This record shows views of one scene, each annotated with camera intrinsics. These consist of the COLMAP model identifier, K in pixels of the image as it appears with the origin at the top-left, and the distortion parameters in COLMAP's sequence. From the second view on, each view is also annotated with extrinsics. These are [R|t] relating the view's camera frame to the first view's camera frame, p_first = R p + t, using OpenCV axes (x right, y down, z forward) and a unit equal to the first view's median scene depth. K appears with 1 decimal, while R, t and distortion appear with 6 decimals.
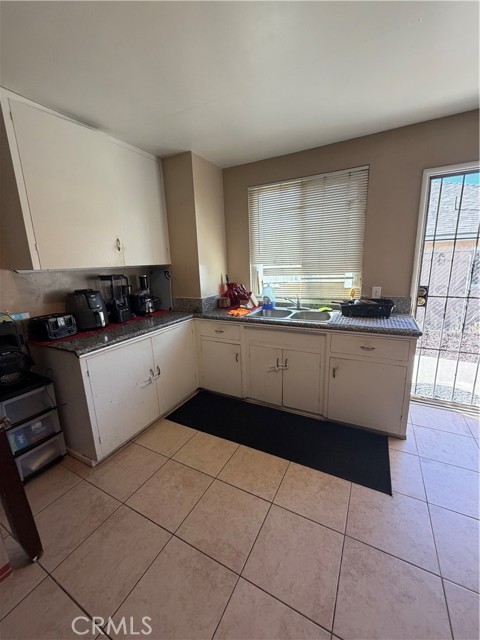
lens RADIAL K [[254.3, 0, 240.2], [0, 254.3, 317.7], [0, 0, 1]] dist [-0.002906, 0.000952]
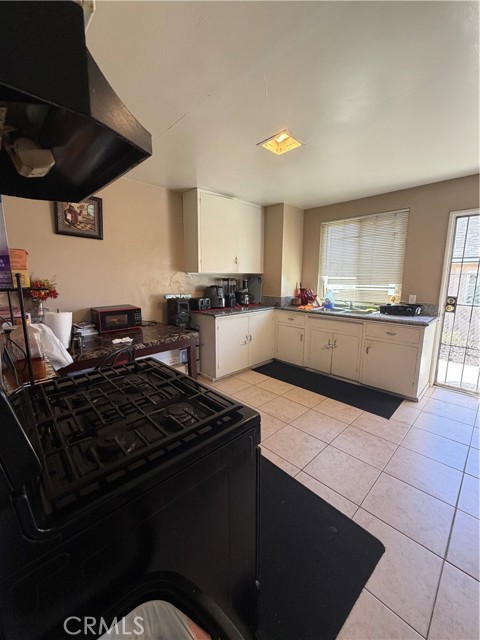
lens RADIAL K [[254.3, 0, 240.6], [0, 254.3, 318.0], [0, 0, 1]] dist [-0.002906, 0.000952]
pose [[0.951765, 0.087234, -0.294165, 0.080194], [-0.101405, 0.994290, -0.033241, 0.138551], [0.289585, 0.061467, 0.955176, -0.551447]]
